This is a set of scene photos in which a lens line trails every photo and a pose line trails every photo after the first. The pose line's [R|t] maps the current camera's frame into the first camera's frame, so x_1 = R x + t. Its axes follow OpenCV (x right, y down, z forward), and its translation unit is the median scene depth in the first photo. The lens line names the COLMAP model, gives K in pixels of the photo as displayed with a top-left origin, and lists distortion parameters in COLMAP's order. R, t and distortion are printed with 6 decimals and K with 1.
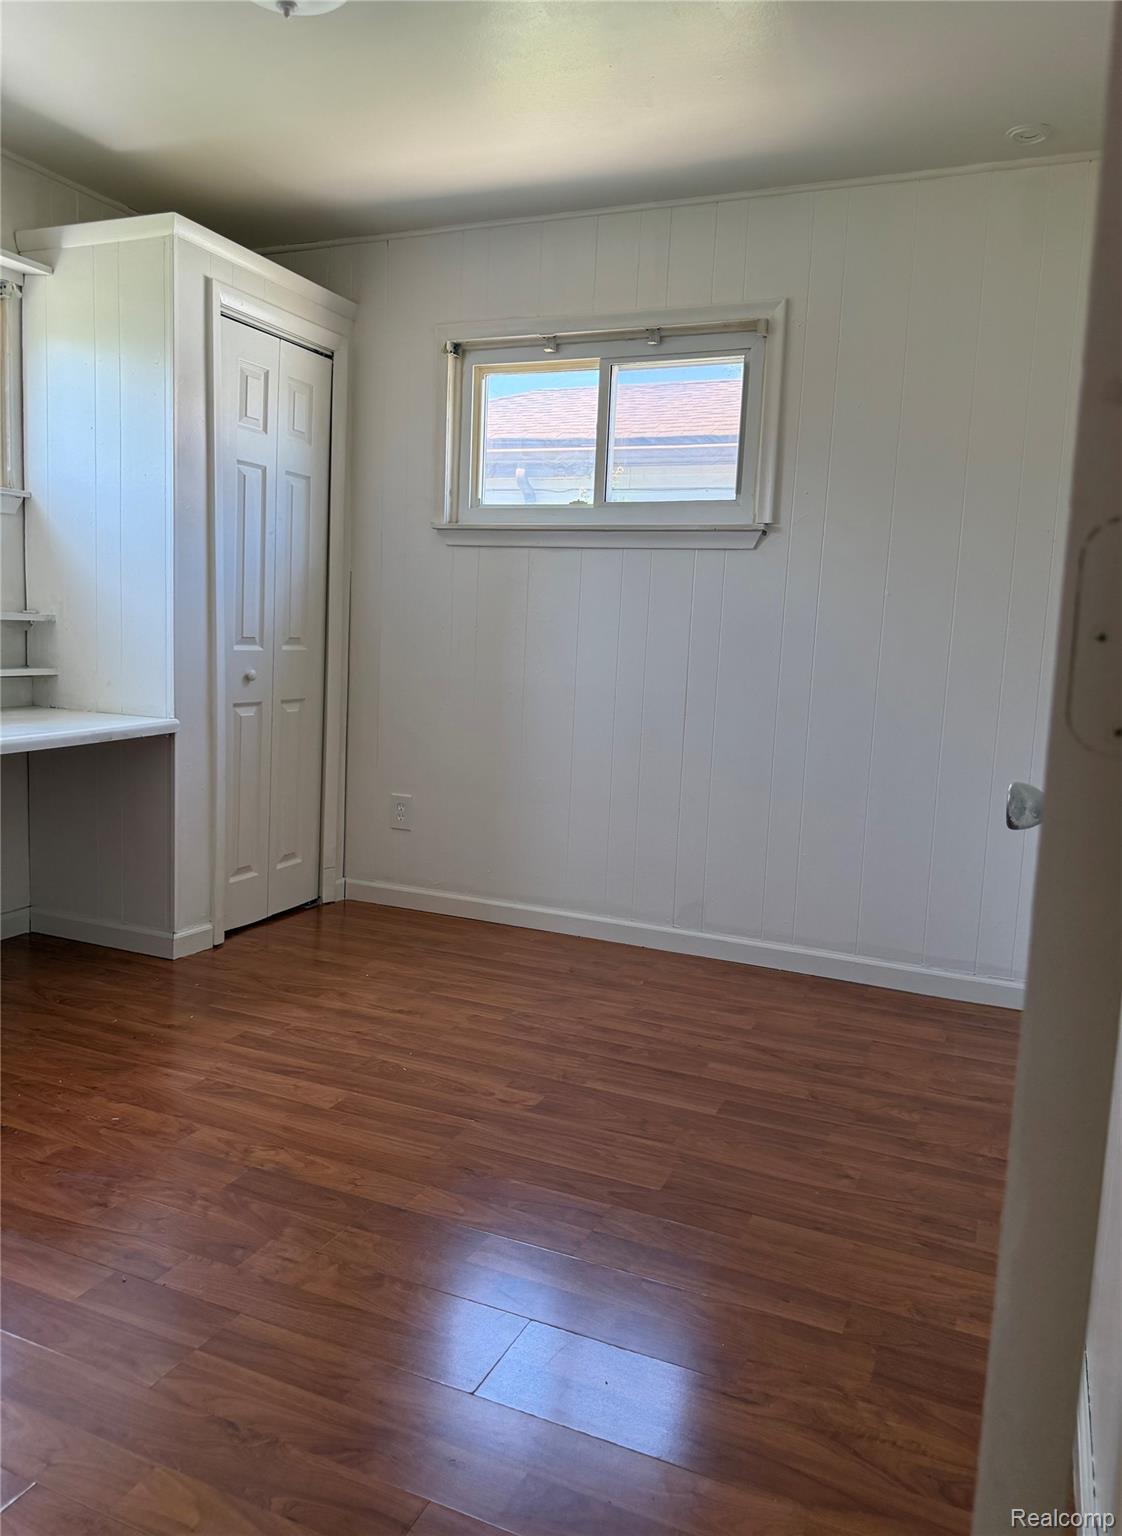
lens RADIAL K [[1105.0, 0, 561.0], [0, 1105.0, 768.0], [0, 0, 1]] dist [0.211406, -0.415965]
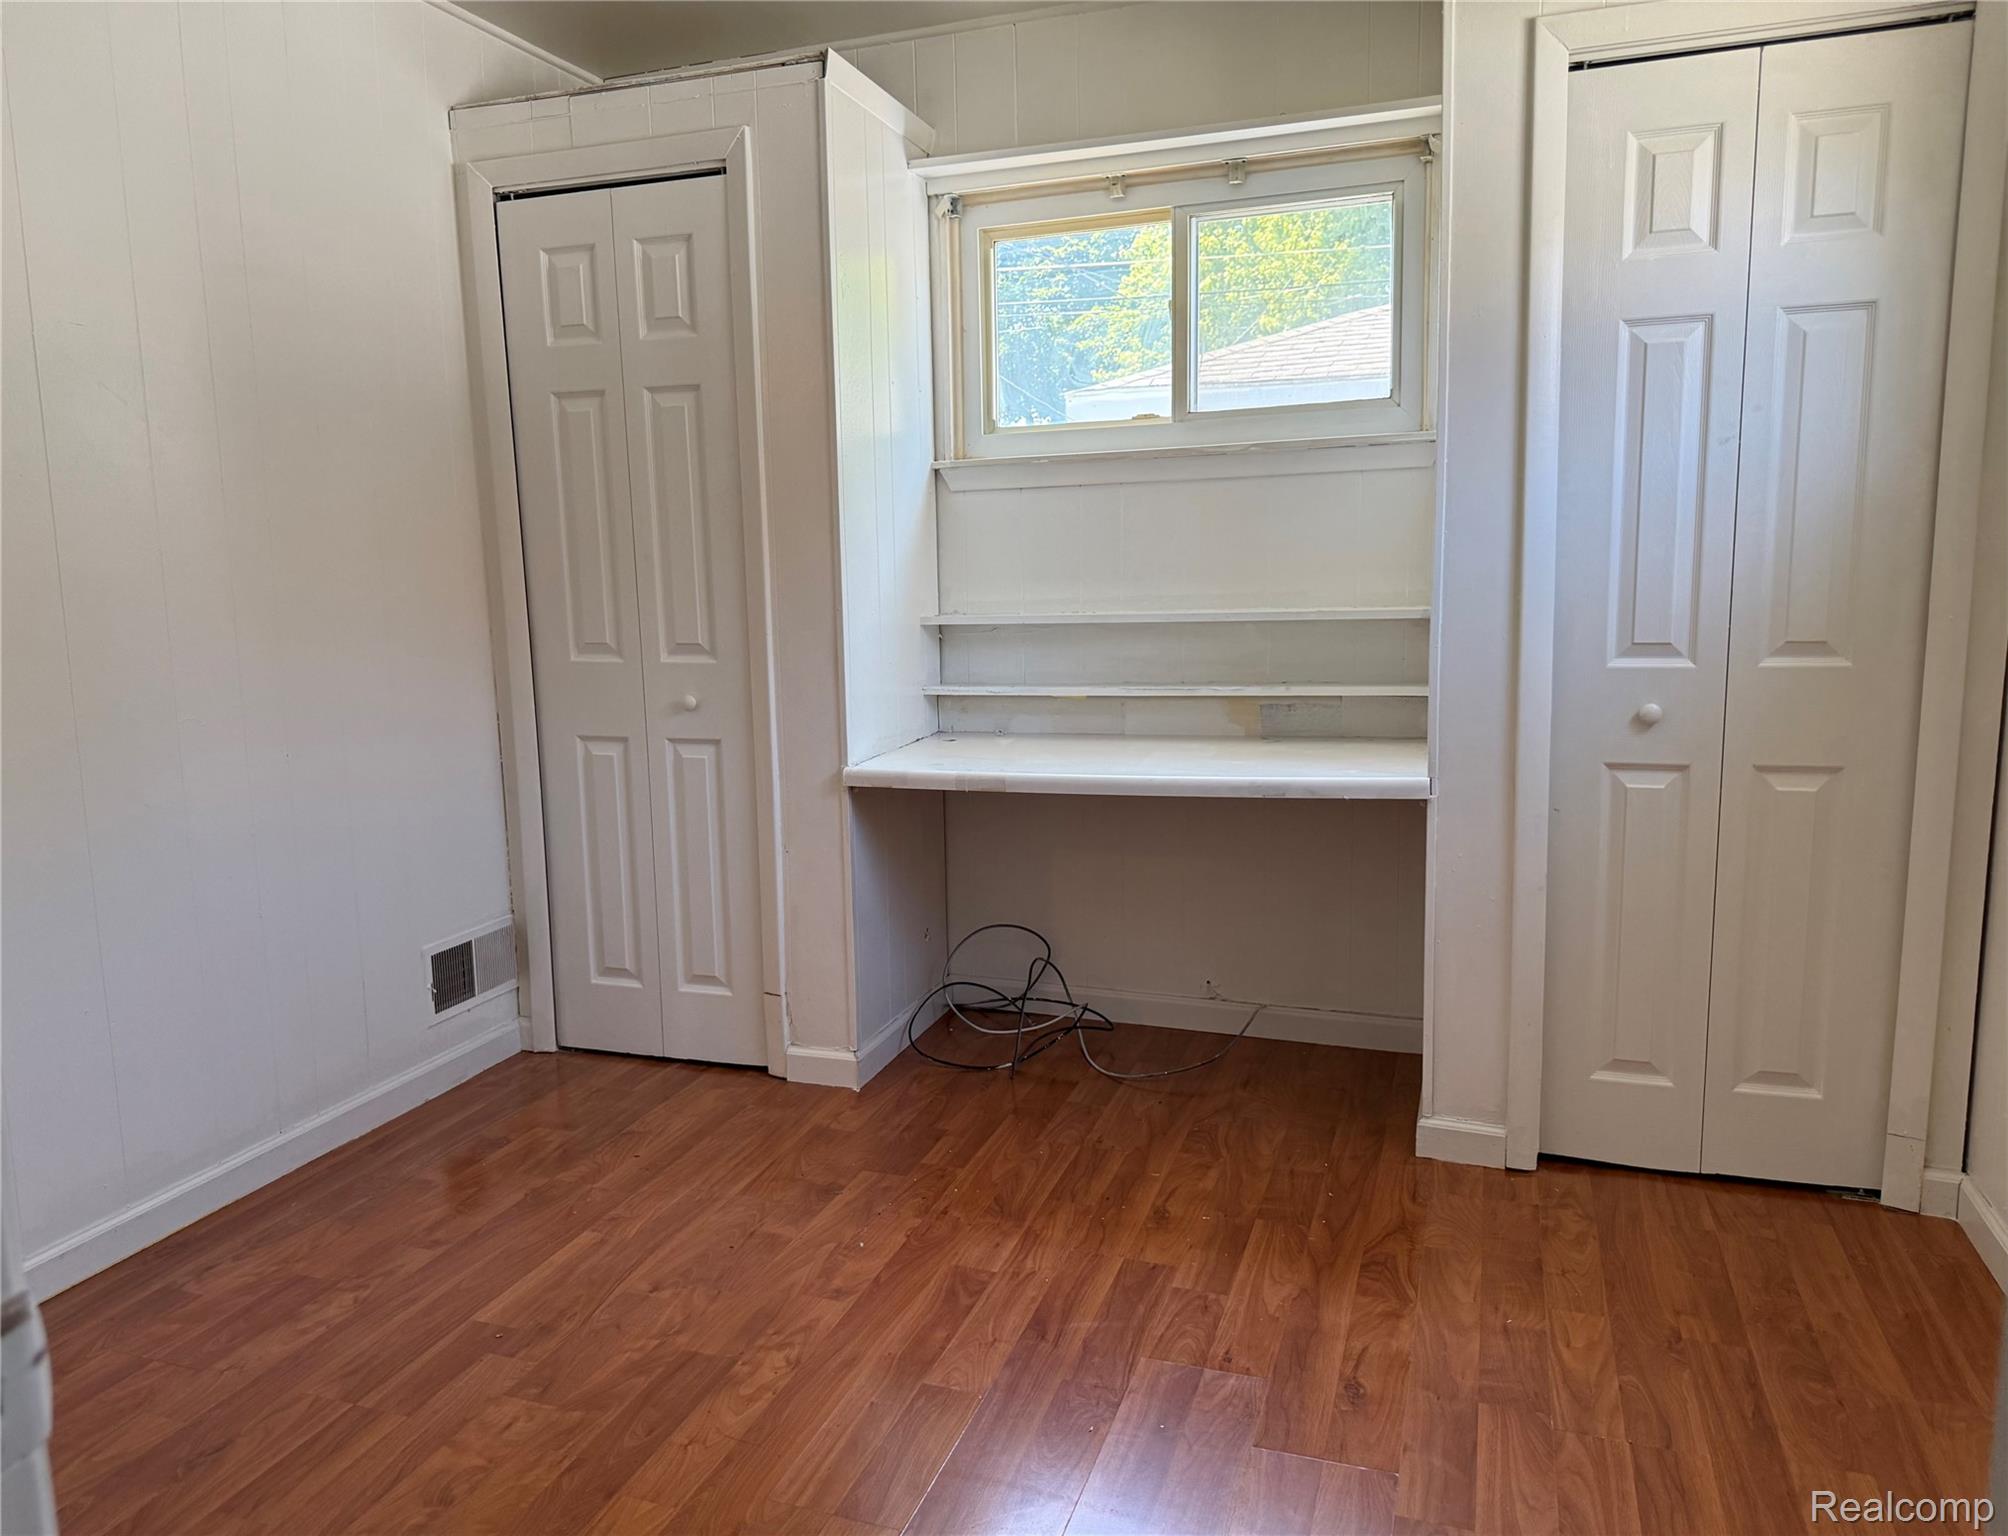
lens RADIAL K [[1439.4, 0, 941.4], [0, 1439.4, 780.7], [0, 0, 1]] dist [0.002295, -0.001898]
pose [[0.046714, 0.108350, -0.993015, 0.447209], [-0.099147, 0.989694, 0.103324, -0.100420], [0.993976, 0.093628, 0.056975, 0.710337]]
